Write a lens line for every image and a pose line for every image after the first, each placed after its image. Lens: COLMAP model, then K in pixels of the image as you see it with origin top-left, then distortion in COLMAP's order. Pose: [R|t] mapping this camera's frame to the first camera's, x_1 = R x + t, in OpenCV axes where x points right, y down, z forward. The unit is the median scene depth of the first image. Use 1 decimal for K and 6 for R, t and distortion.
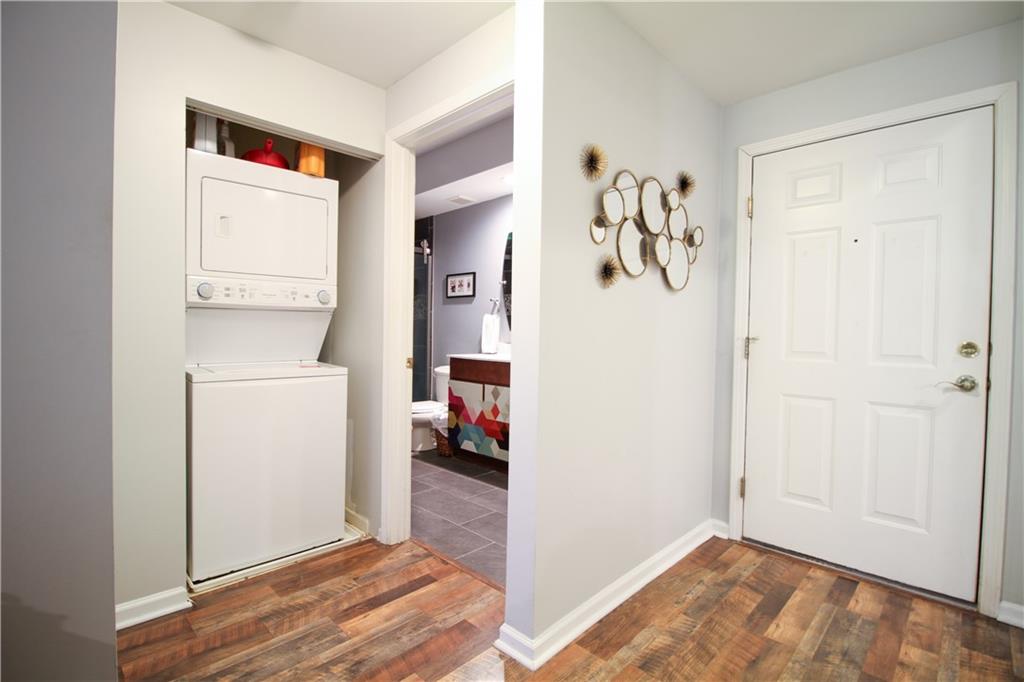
lens RADIAL K [[480.2, 0, 509.9], [0, 480.2, 340.6], [0, 0, 1]] dist [-0.013366, -0.002851]
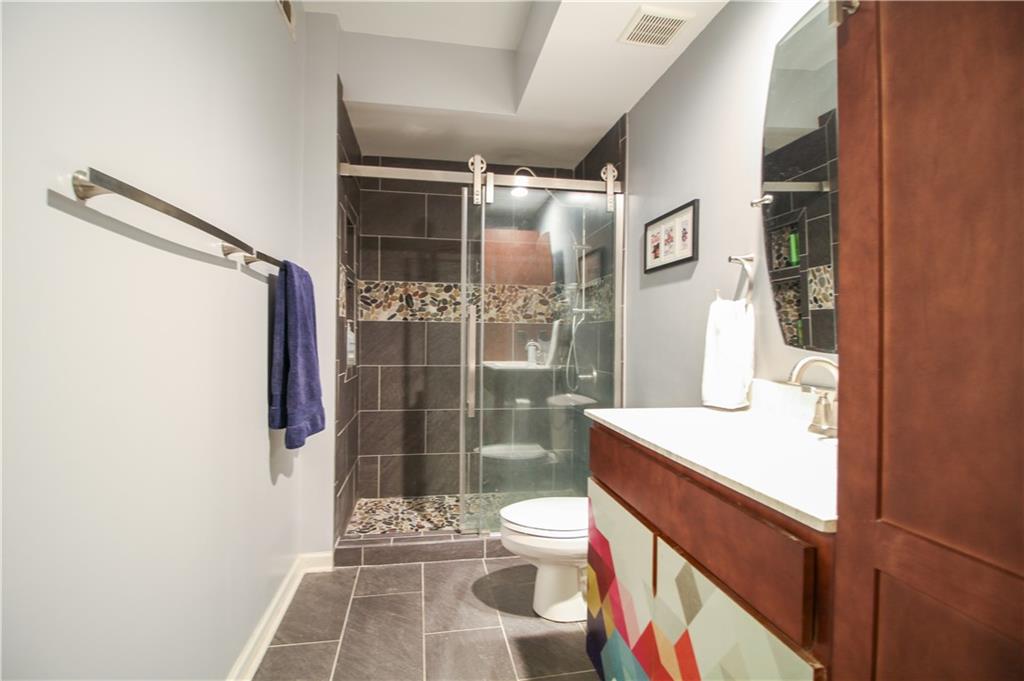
lens RADIAL K [[480.2, 0, 509.0], [0, 480.2, 335.5], [0, 0, 1]] dist [-0.013366, -0.002851]
pose [[0.815500, -0.007936, -0.578703, 0.031593], [-0.009567, 0.999585, -0.027190, -0.014872], [0.578678, 0.027710, 0.815085, 0.574723]]
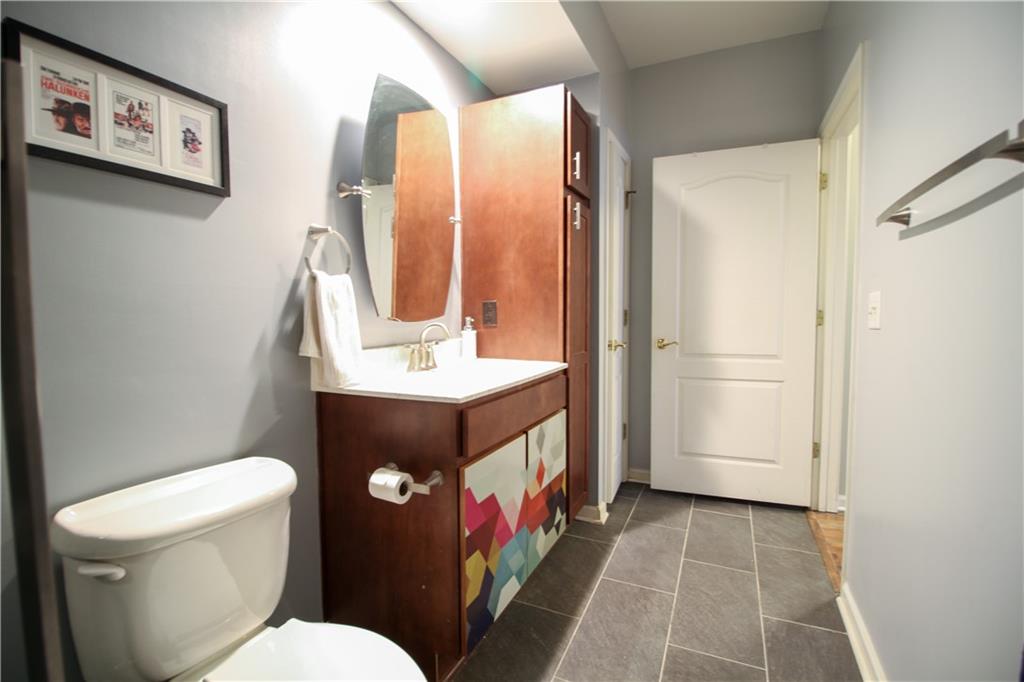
lens RADIAL K [[480.2, 0, 506.6], [0, 480.2, 341.6], [0, 0, 1]] dist [-0.013366, -0.002851]
pose [[-0.330802, -0.070328, 0.941076, -0.383735], [0.023067, 0.996319, 0.082565, -0.028134], [-0.943418, 0.049020, -0.327962, 0.936158]]
